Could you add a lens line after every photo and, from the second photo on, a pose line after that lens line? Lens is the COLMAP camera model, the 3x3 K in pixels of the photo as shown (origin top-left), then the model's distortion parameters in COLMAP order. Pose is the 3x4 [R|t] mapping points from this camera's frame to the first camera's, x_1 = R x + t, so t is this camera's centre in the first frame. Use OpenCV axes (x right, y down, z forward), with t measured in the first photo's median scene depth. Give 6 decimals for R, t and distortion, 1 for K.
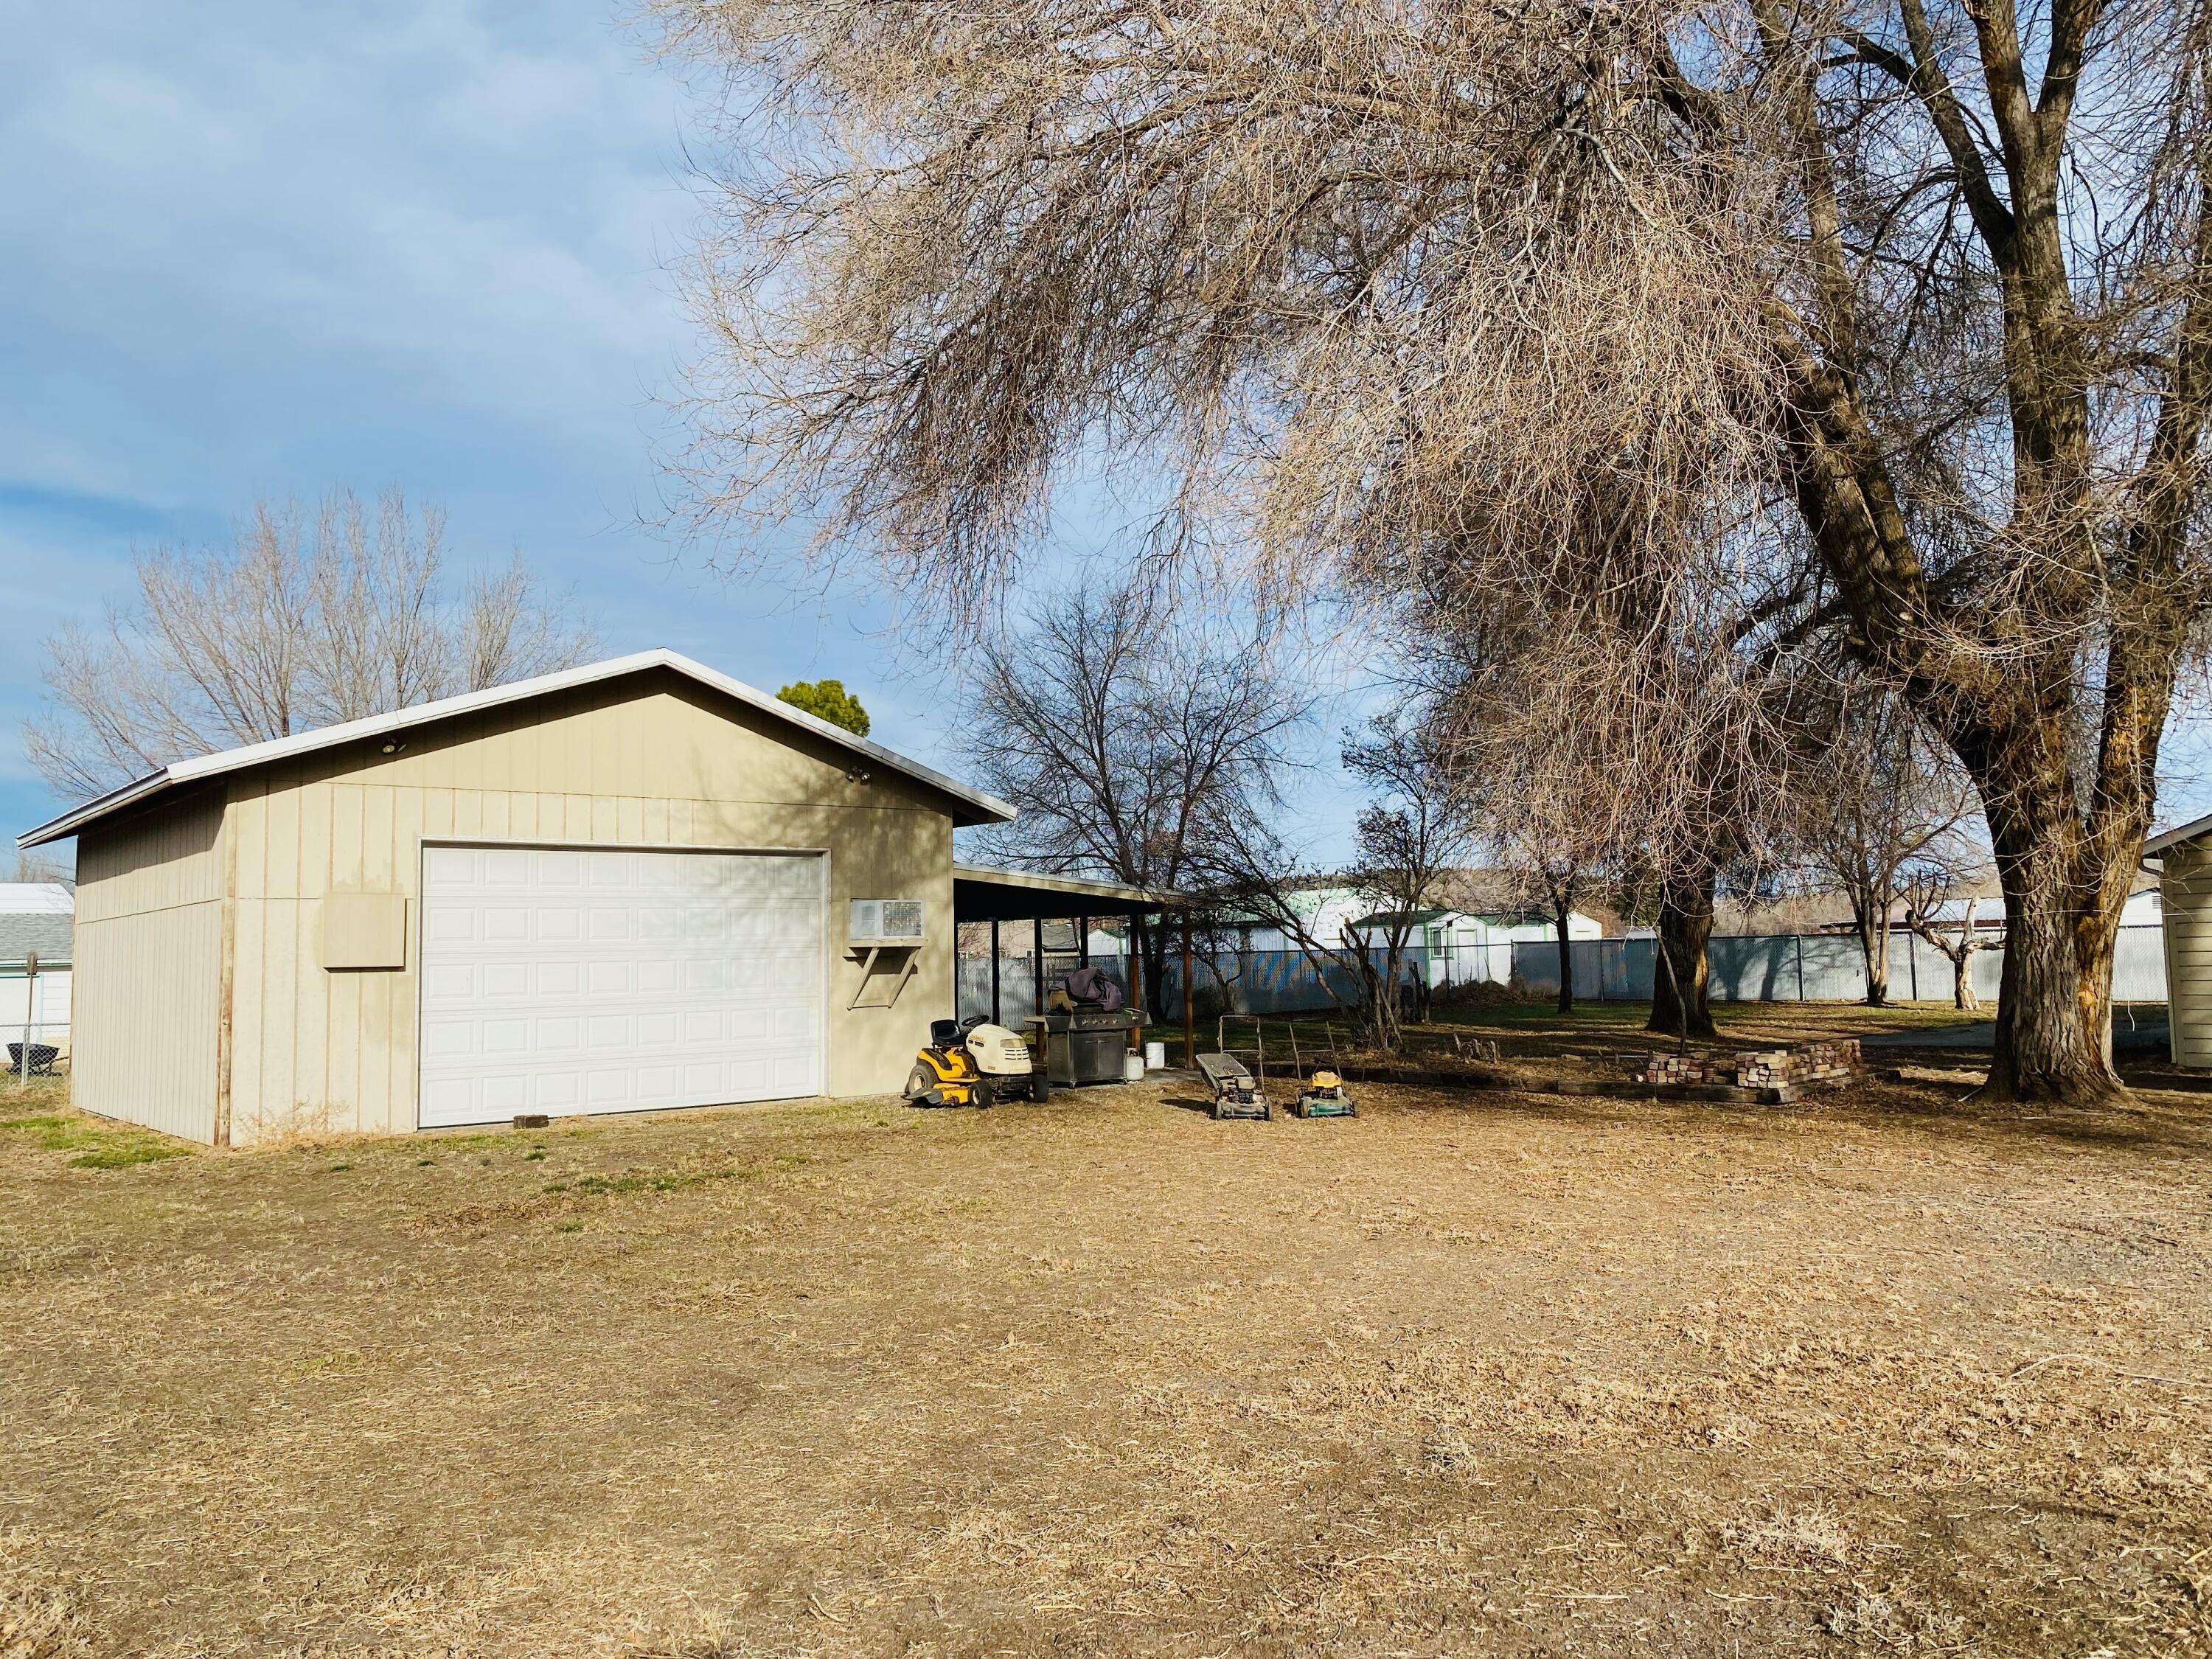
lens RADIAL K [[1604.2, 0, 1106.0], [0, 1604.2, 829.5], [0, 0, 1]] dist [0.003069, -0.000608]
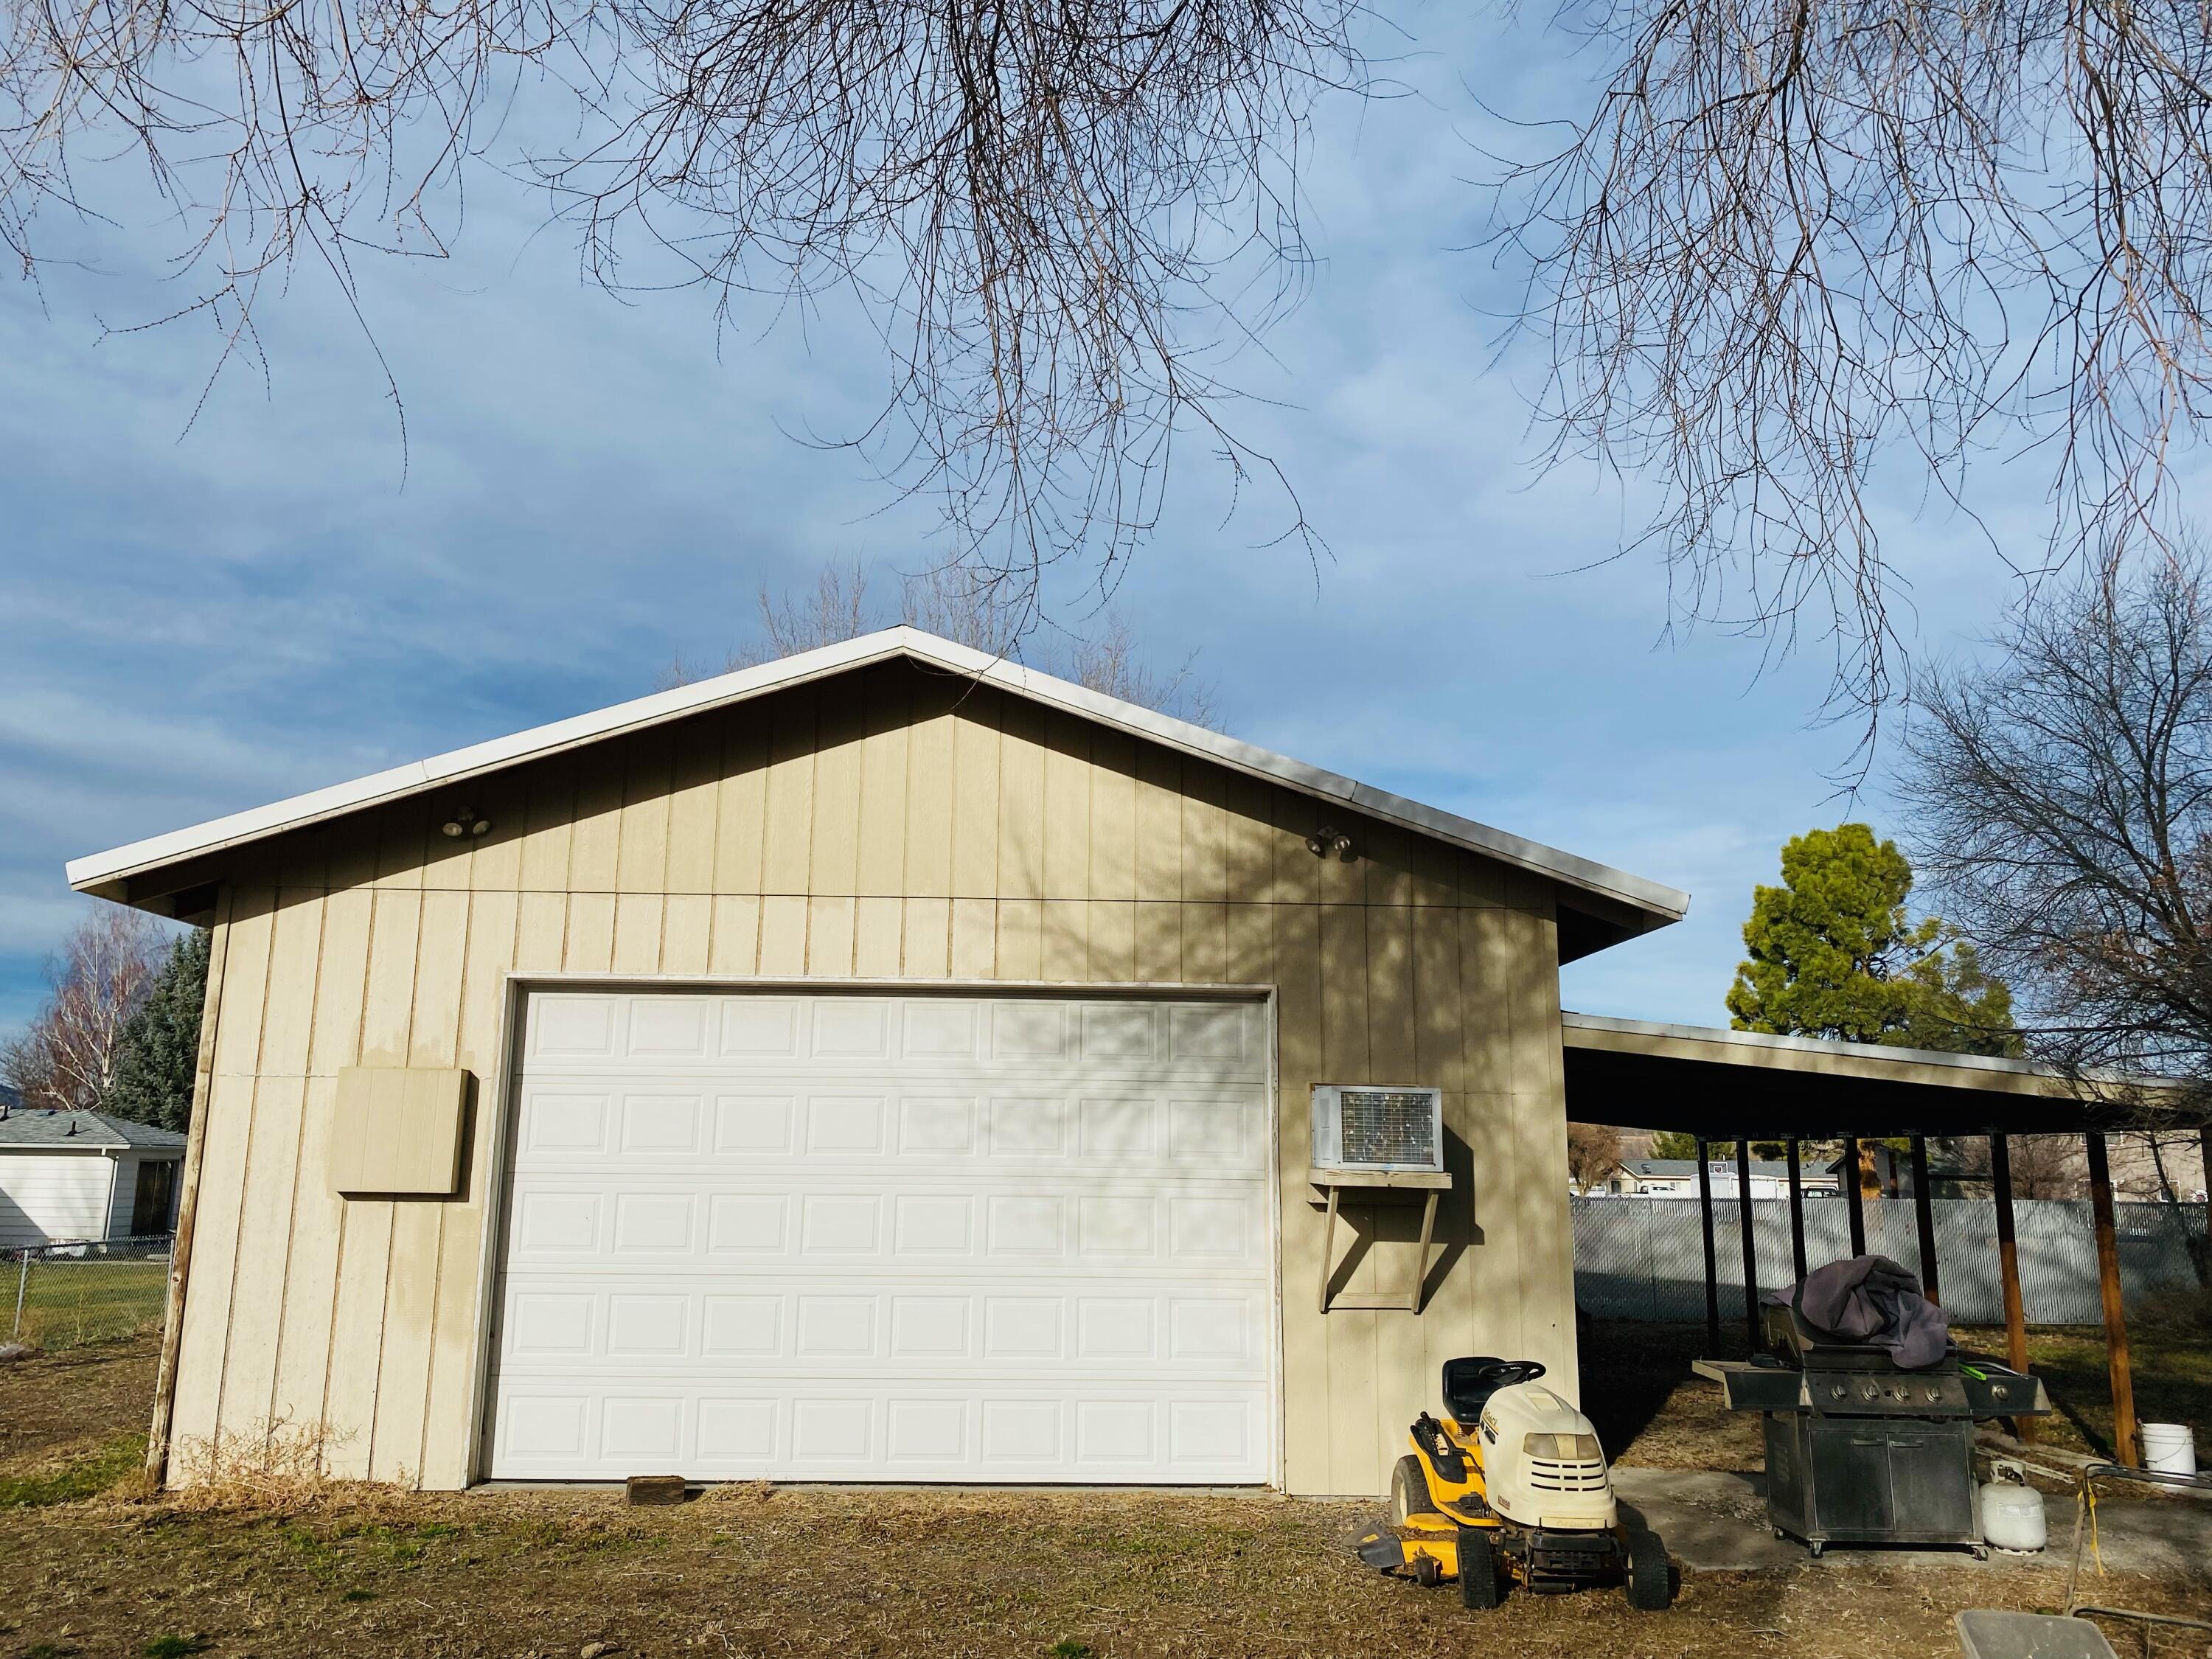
lens RADIAL K [[1604.2, 0, 1106.0], [0, 1604.2, 829.5], [0, 0, 1]] dist [0.003069, -0.000608]
pose [[0.785516, -0.097338, -0.611139, 0.104109], [0.020729, 0.991137, -0.131219, 0.029773], [0.618495, 0.090406, 0.780571, 0.570626]]
